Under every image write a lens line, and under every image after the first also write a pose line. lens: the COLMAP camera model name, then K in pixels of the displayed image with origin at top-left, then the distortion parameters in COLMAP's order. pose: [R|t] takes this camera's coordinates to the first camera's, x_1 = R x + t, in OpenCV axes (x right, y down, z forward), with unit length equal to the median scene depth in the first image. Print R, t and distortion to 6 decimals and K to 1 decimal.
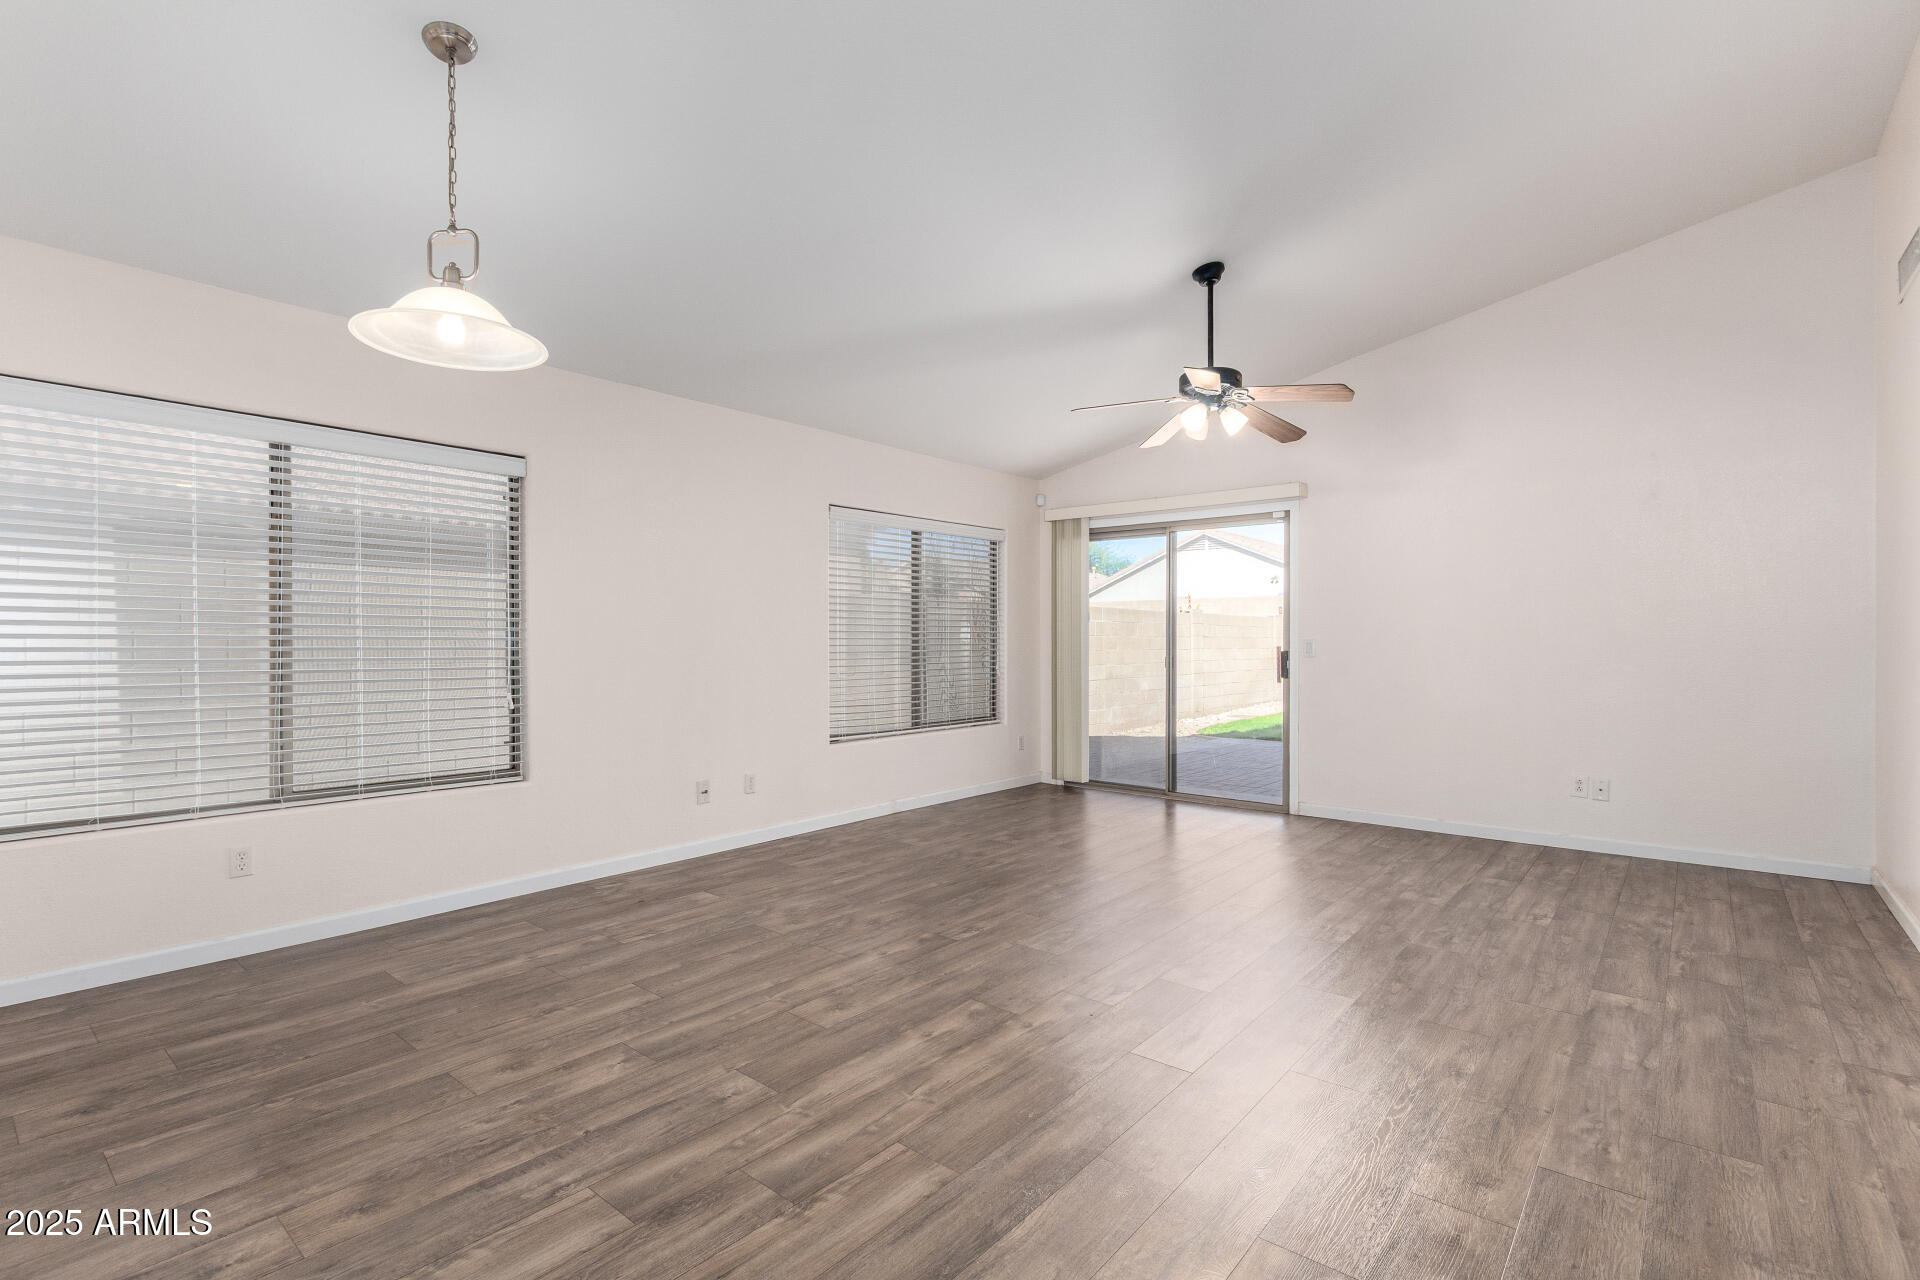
lens RADIAL K [[886.7, 0, 940.0], [0, 886.7, 639.4], [0, 0, 1]] dist [0.003046, -0.001755]
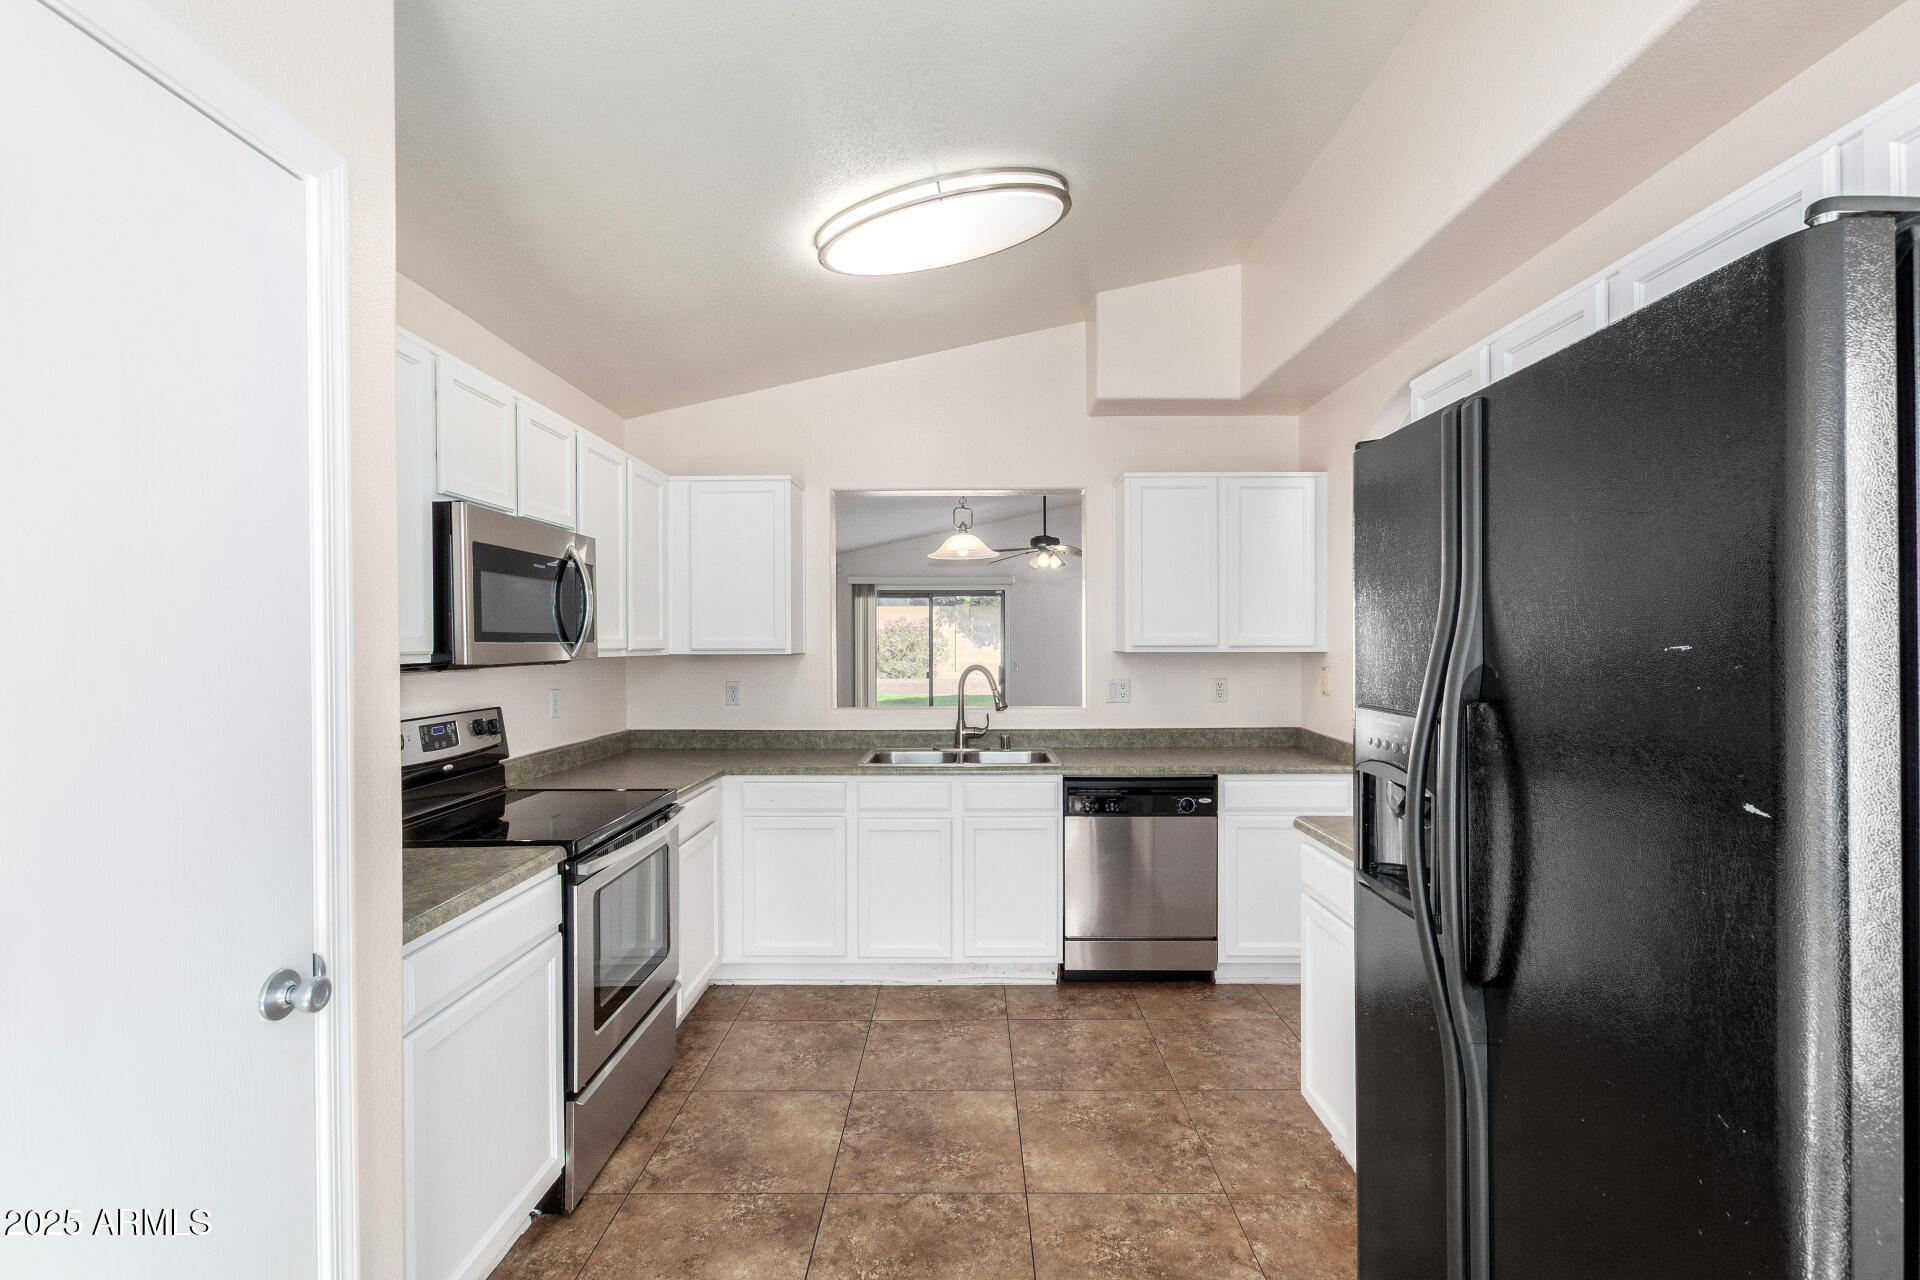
lens RADIAL K [[886.7, 0, 967.0], [0, 886.7, 647.4], [0, 0, 1]] dist [0.003046, -0.001755]
pose [[0.772697, -0.005545, 0.634751, -0.740108], [0.003712, 0.999984, 0.004217, -0.033254], [-0.634764, -0.000902, 0.772705, -0.321434]]
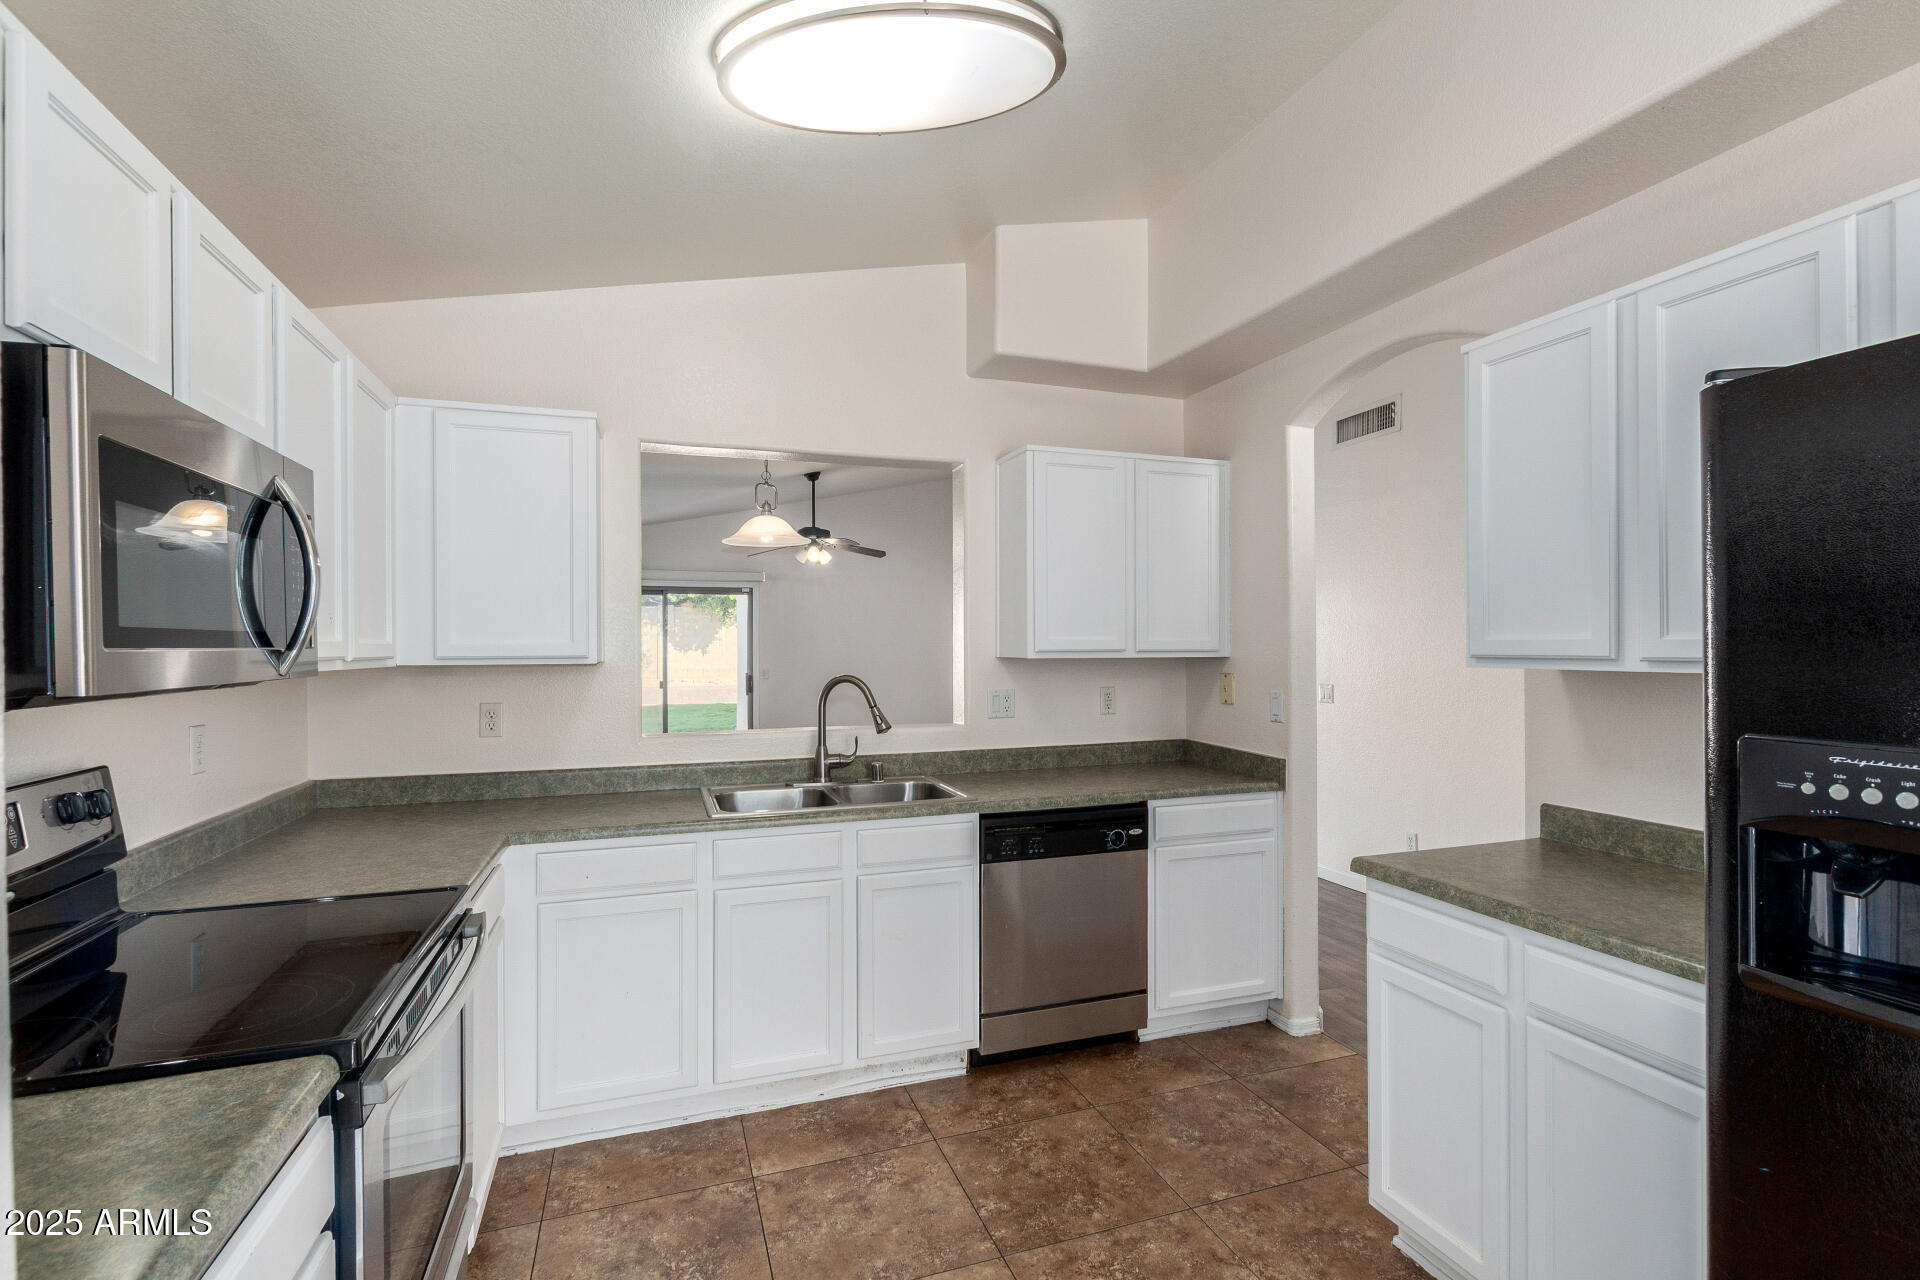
lens RADIAL K [[886.7, 0, 961.0], [0, 886.7, 644.3], [0, 0, 1]] dist [0.003046, -0.001755]
pose [[0.507017, -0.000614, 0.861936, -0.729085], [0.004832, 0.999986, -0.002129, -0.034296], [-0.861923, 0.005244, 0.507013, -0.136035]]
